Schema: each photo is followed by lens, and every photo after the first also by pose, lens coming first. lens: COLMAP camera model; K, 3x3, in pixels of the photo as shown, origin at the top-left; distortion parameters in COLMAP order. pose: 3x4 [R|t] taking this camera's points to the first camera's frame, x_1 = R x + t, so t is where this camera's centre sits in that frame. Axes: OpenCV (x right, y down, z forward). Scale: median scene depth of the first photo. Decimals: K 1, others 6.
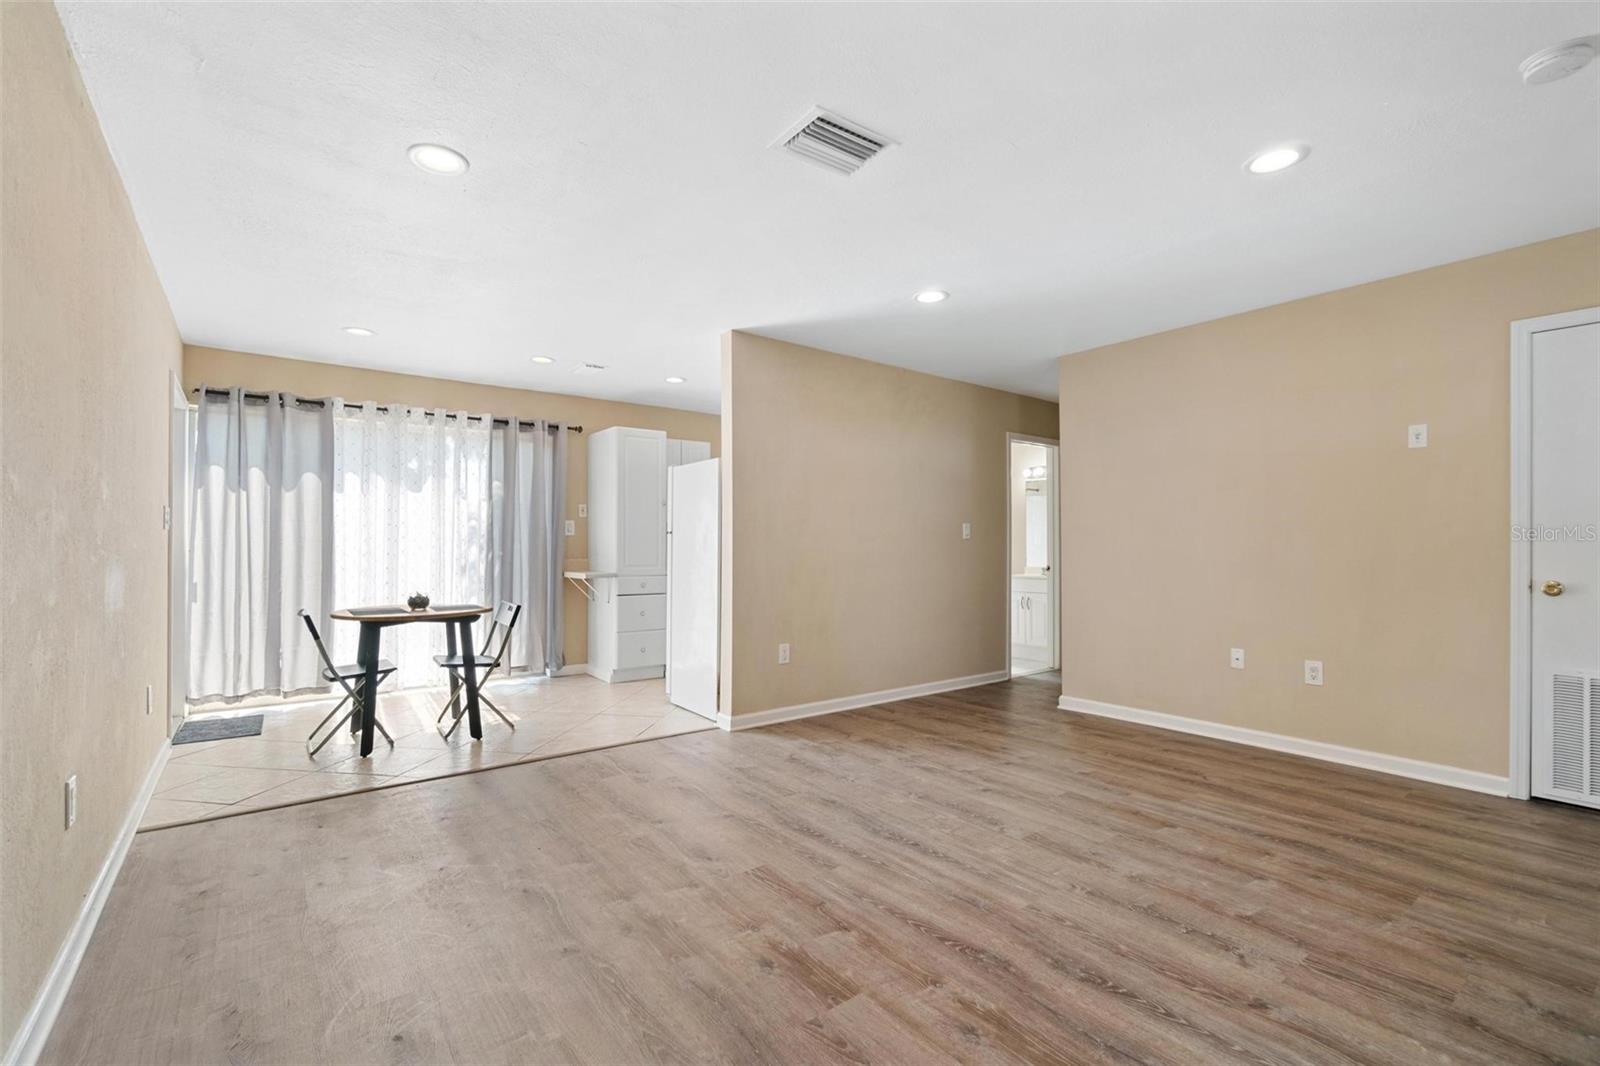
lens RADIAL K [[695.4, 0, 787.4], [0, 695.4, 546.2], [0, 0, 1]] dist [-0.006740, 0.001798]
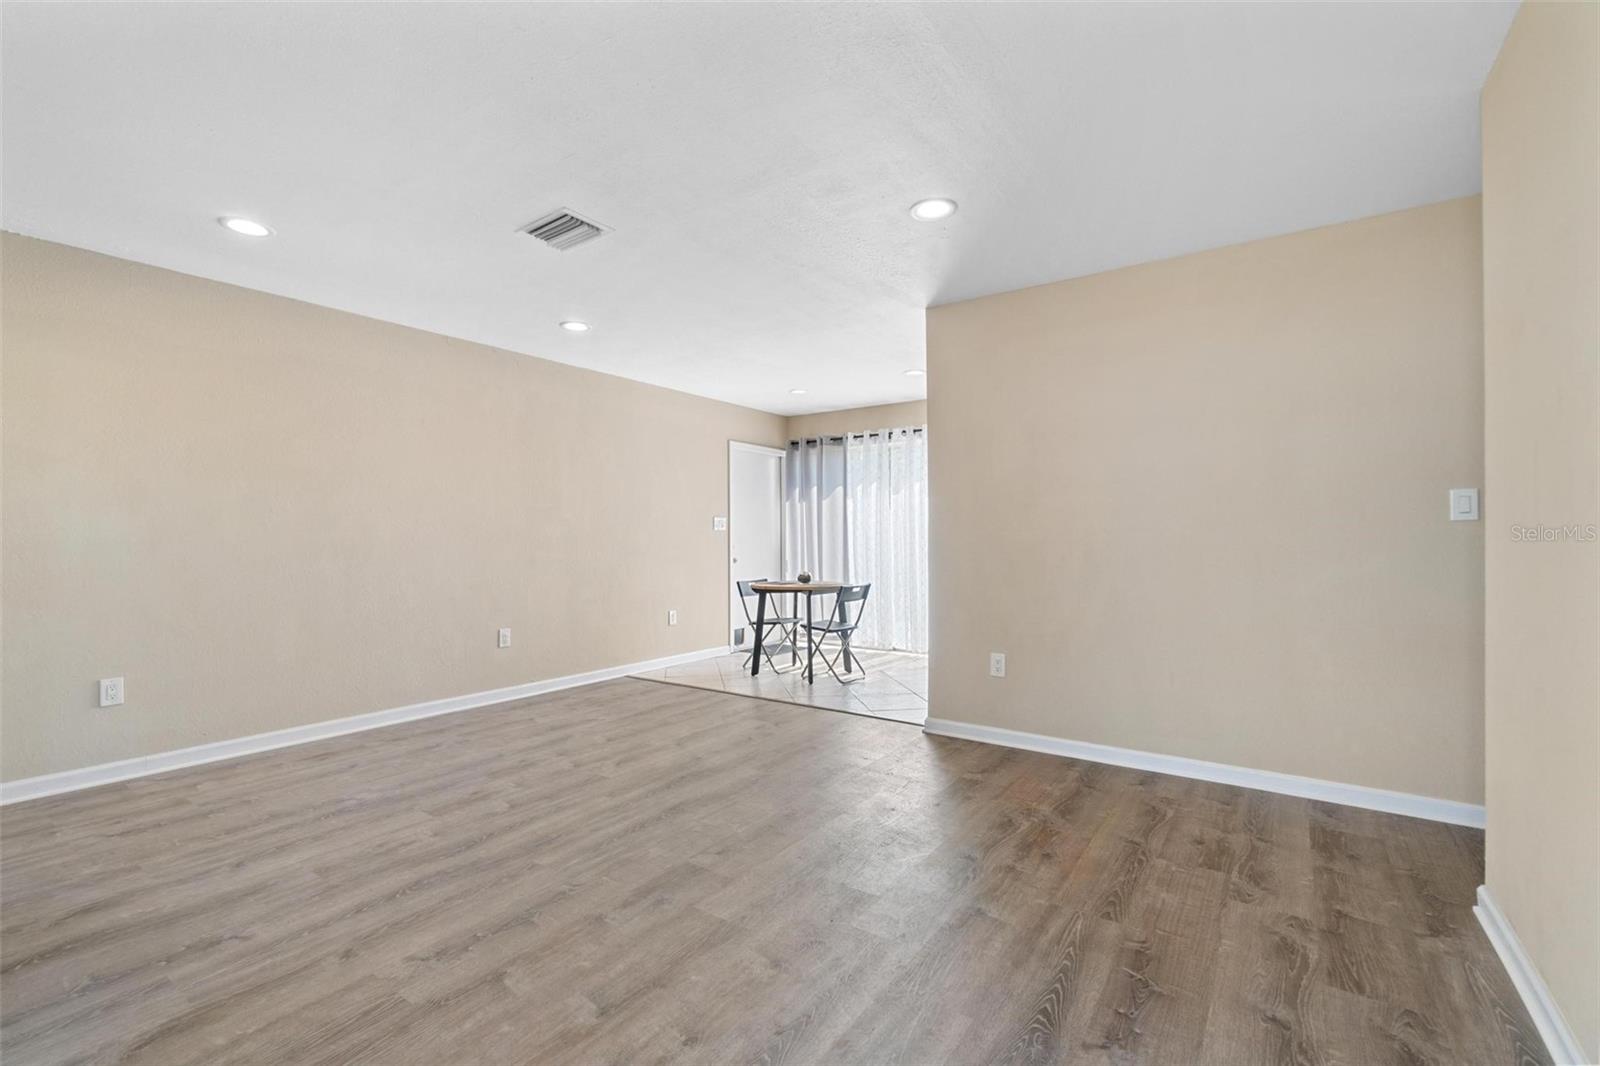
lens RADIAL K [[695.4, 0, 778.7], [0, 695.4, 538.3], [0, 0, 1]] dist [-0.006740, 0.001798]
pose [[0.295782, -0.001546, -0.955254, 1.105873], [0.003720, 0.999993, -0.000467, 0.000299], [0.955248, -0.003415, 0.295786, 0.757831]]
